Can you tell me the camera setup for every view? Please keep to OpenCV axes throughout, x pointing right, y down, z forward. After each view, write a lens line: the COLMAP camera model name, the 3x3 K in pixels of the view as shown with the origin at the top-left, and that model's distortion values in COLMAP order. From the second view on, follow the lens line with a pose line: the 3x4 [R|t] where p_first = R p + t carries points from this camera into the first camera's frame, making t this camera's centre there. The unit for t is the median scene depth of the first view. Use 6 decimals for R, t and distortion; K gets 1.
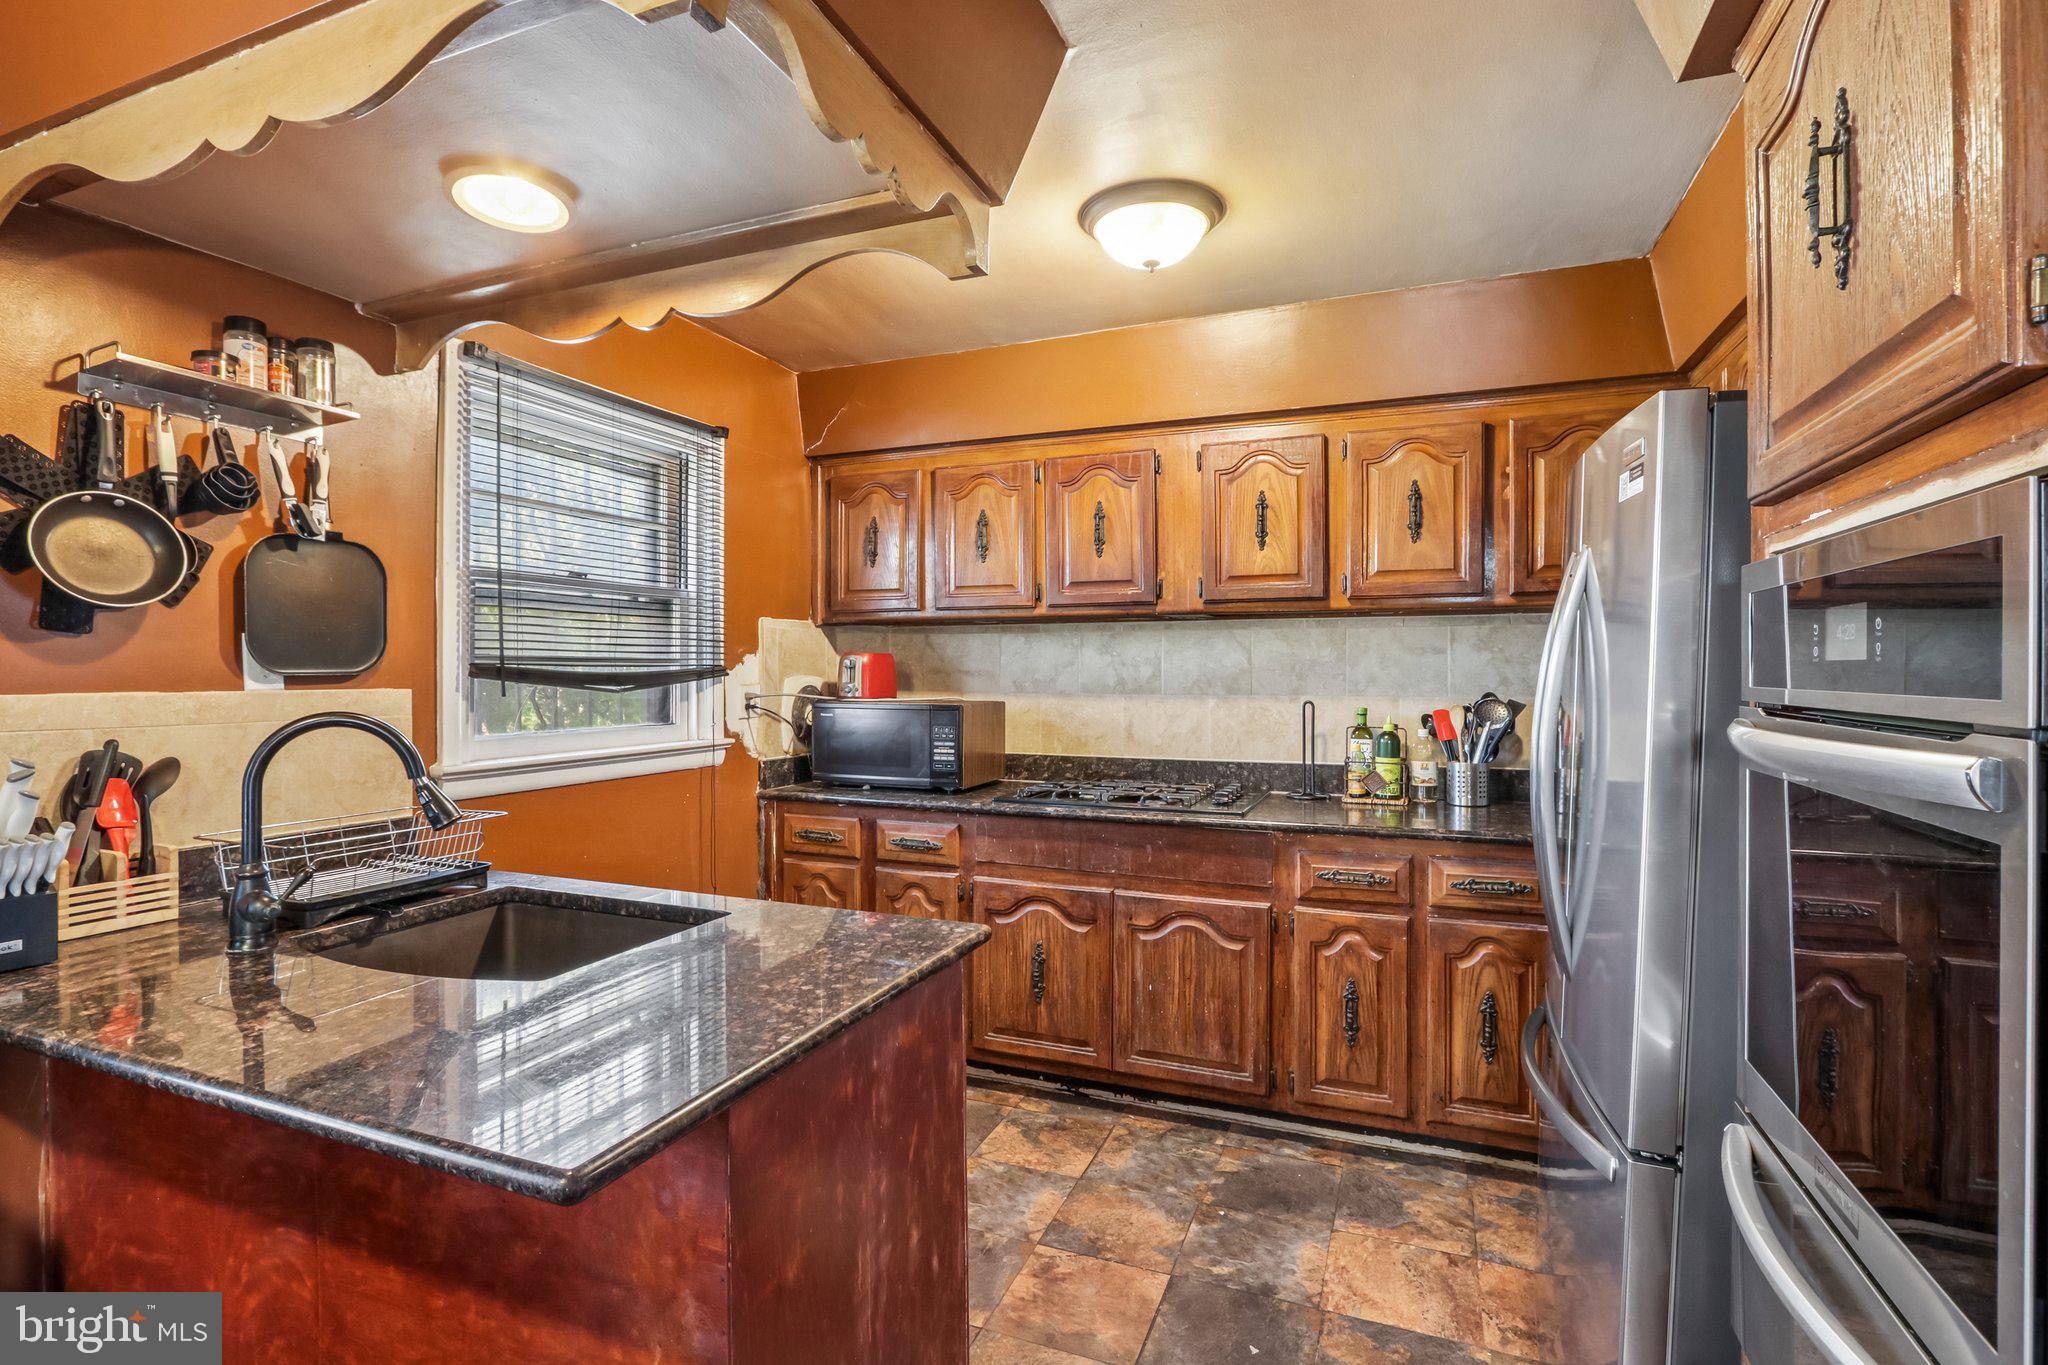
lens RADIAL K [[961.3, 0, 1035.3], [0, 961.3, 672.4], [0, 0, 1]] dist [-0.019054, 0.004450]
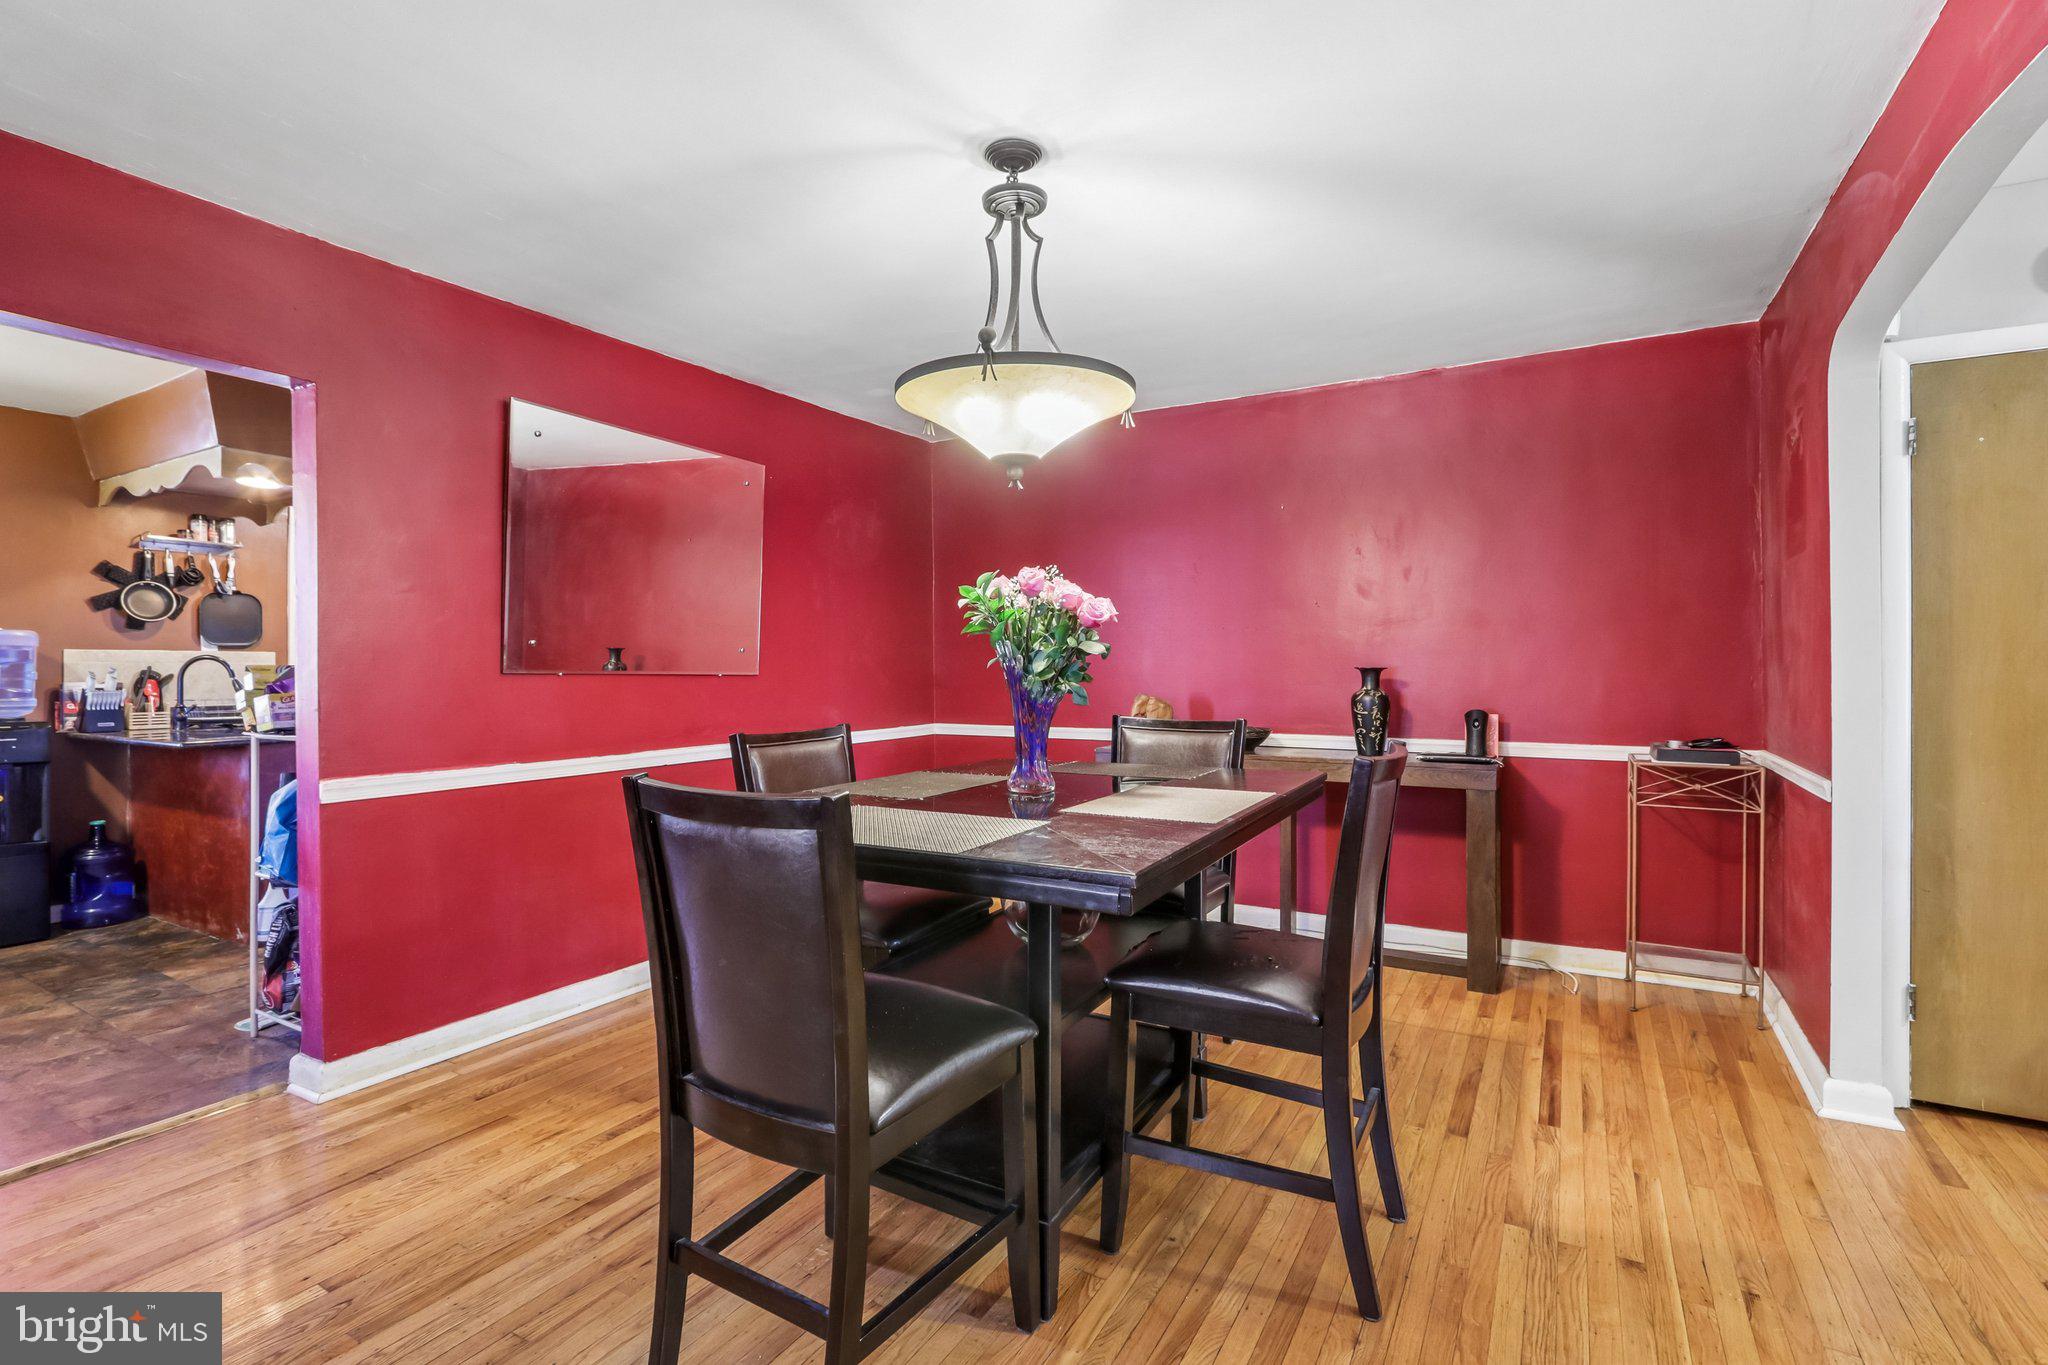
lens RADIAL K [[961.3, 0, 1009.6], [0, 961.3, 679.7], [0, 0, 1]] dist [-0.019054, 0.004450]
pose [[0.992450, 0.003571, -0.122595, 0.989299], [-0.002443, 0.999953, 0.009349, 0.038140], [0.122623, -0.008979, 0.992413, -0.776226]]
